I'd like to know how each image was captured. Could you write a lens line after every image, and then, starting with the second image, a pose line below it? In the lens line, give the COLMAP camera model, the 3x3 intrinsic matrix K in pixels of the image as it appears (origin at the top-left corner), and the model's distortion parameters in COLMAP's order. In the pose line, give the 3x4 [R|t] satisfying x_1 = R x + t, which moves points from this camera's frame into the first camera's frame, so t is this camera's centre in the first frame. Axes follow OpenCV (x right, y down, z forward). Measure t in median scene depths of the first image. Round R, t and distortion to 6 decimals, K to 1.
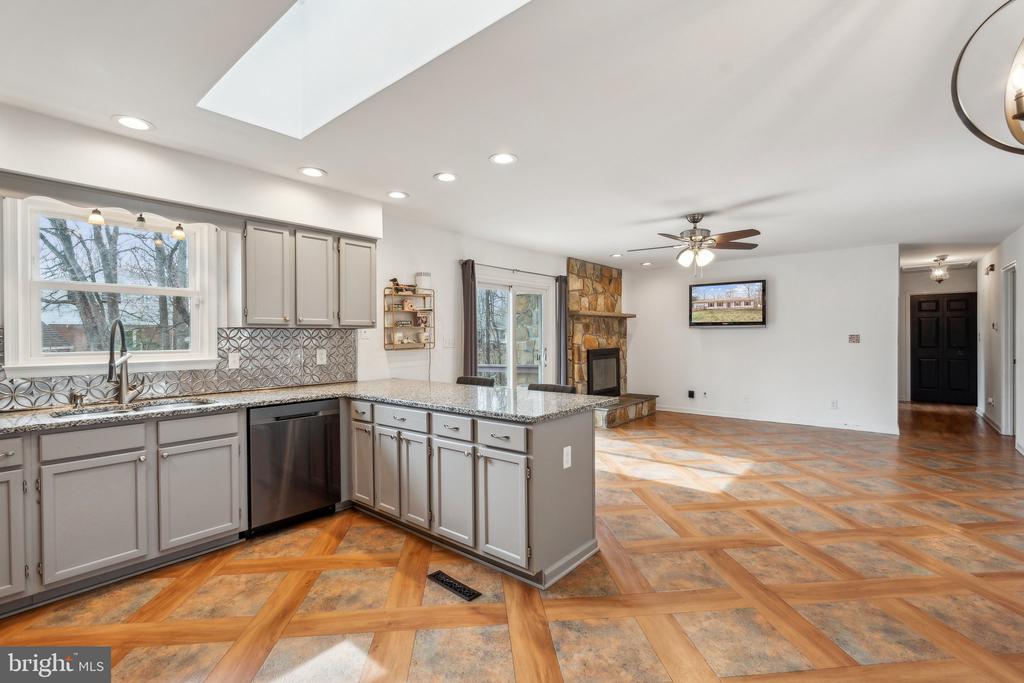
lens RADIAL K [[459.9, 0, 511.8], [0, 459.9, 339.5], [0, 0, 1]] dist [-0.004054, 0.001306]
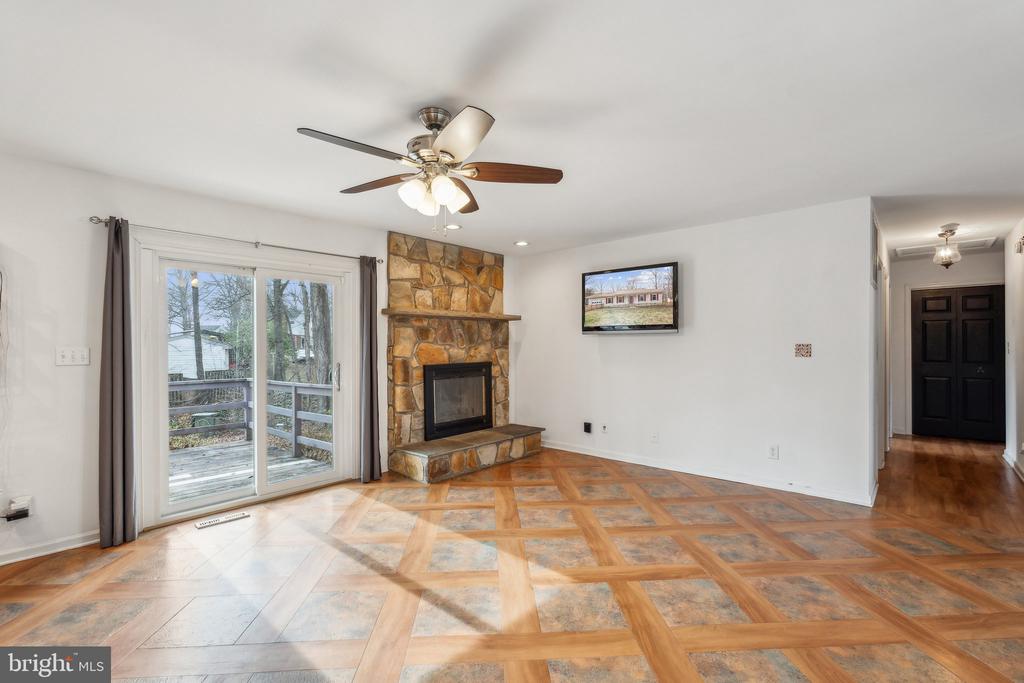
lens RADIAL K [[459.9, 0, 512.1], [0, 459.9, 345.4], [0, 0, 1]] dist [-0.004054, 0.001306]
pose [[0.999437, 0.001050, -0.033541, 0.621578], [-0.001244, 0.999983, -0.005763, -0.006860], [0.033534, 0.005801, 0.999421, 0.597433]]
